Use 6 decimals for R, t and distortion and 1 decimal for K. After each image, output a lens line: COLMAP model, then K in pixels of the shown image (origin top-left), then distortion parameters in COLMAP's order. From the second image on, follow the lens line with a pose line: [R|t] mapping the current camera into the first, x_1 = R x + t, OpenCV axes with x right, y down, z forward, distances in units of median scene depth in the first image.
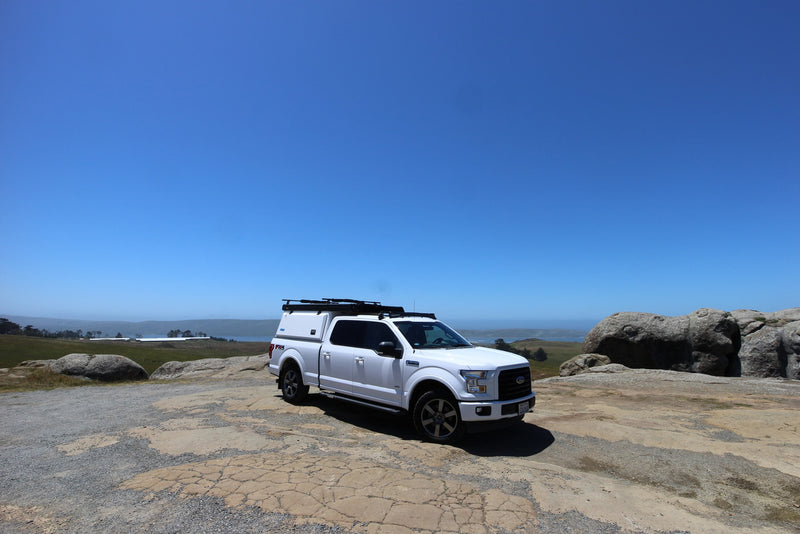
lens RADIAL K [[404.4, 0, 400.0], [0, 404.4, 267.0], [0, 0, 1]] dist [-0.027607, 0.001787]
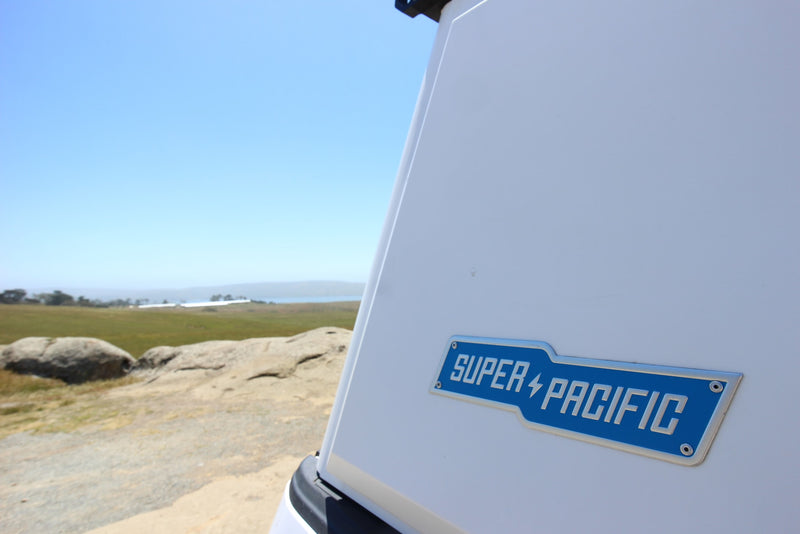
lens RADIAL K [[404.4, 0, 400.0], [0, 404.4, 267.0], [0, 0, 1]] dist [-0.027607, 0.001787]
pose [[0.995948, -0.042108, -0.079467, -0.349328], [0.050287, 0.993316, 0.103901, 0.167052], [0.074561, -0.107476, 0.991408, 1.123268]]
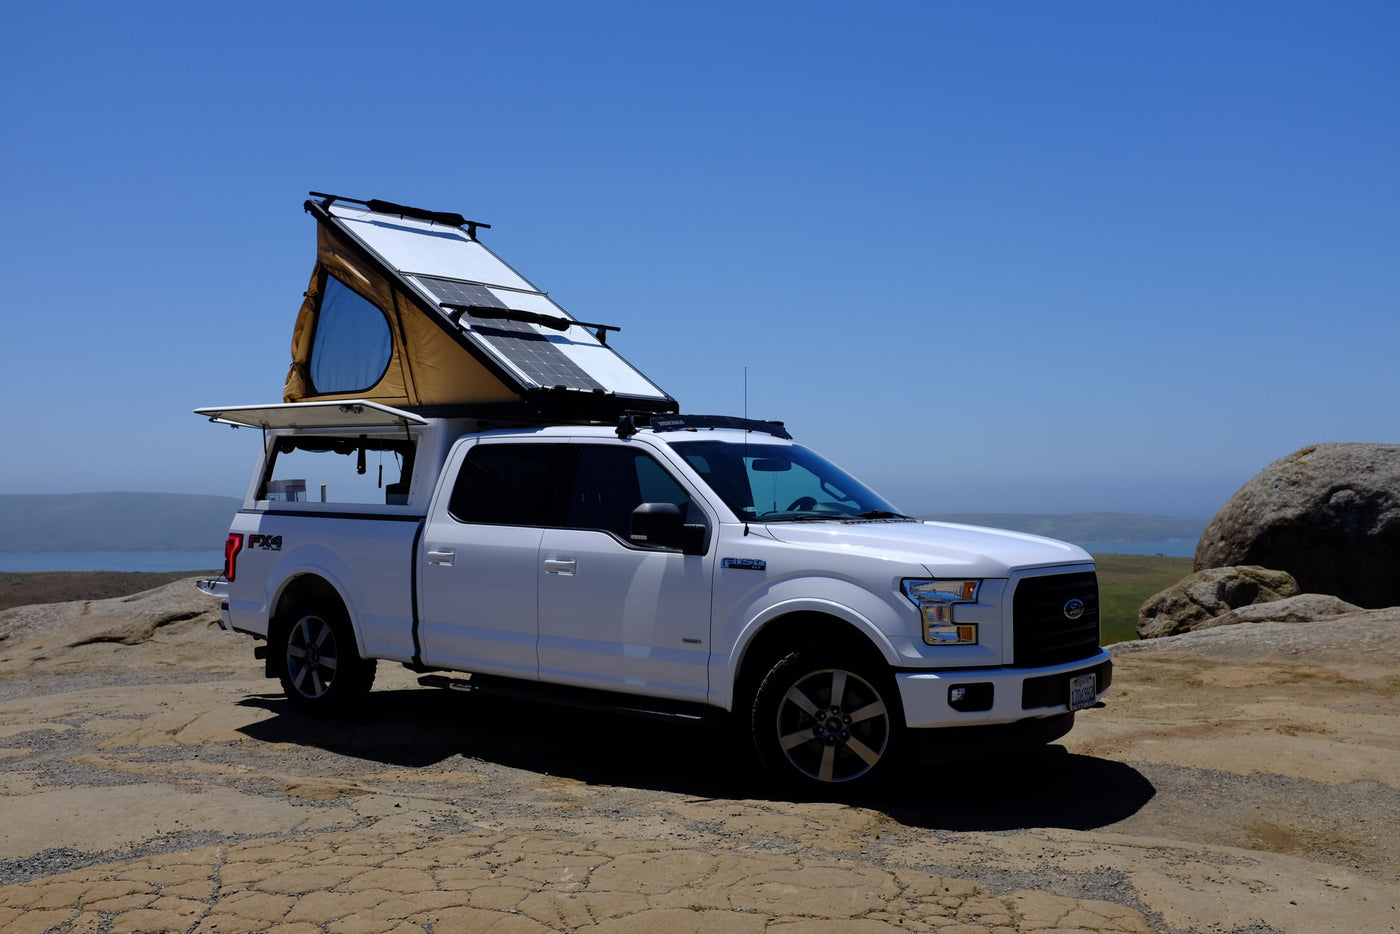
lens RADIAL K [[1428.2, 0, 700.0], [0, 1428.2, 467.0], [0, 0, 1]] dist [-0.045801, 0.025851]
pose [[0.995410, -0.010024, 0.095171, -0.086397], [-0.000994, 0.993362, 0.115027, 0.024417], [-0.095692, -0.114594, 0.988793, -0.080311]]
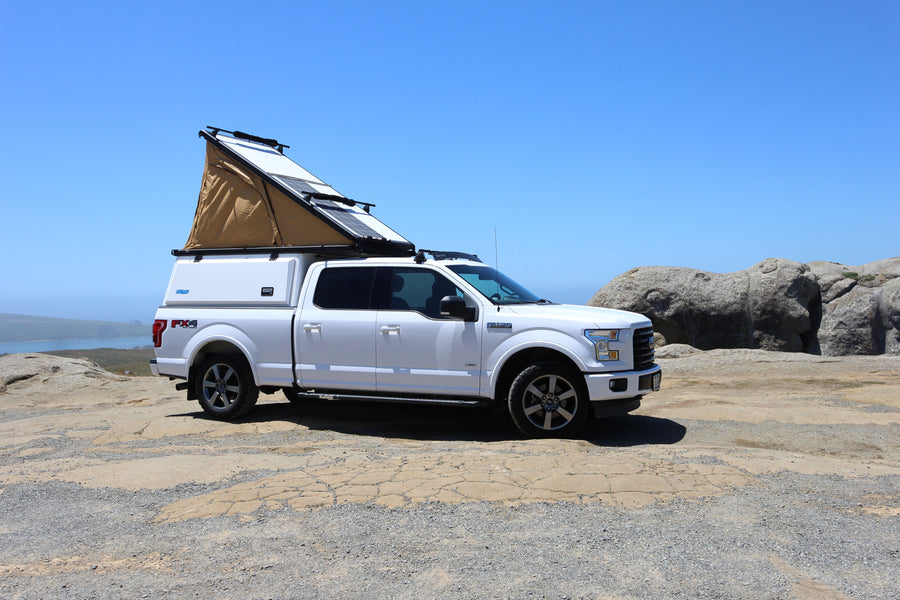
lens RADIAL K [[876.2, 0, 450.6], [0, 876.2, 283.6], [0, 0, 1]] dist [0.004569, 0.000230]
pose [[0.943239, -0.019793, 0.331524, -0.397160], [-0.018856, 0.993421, 0.112957, 0.010809], [-0.331579, -0.112797, 0.936660, -0.217503]]
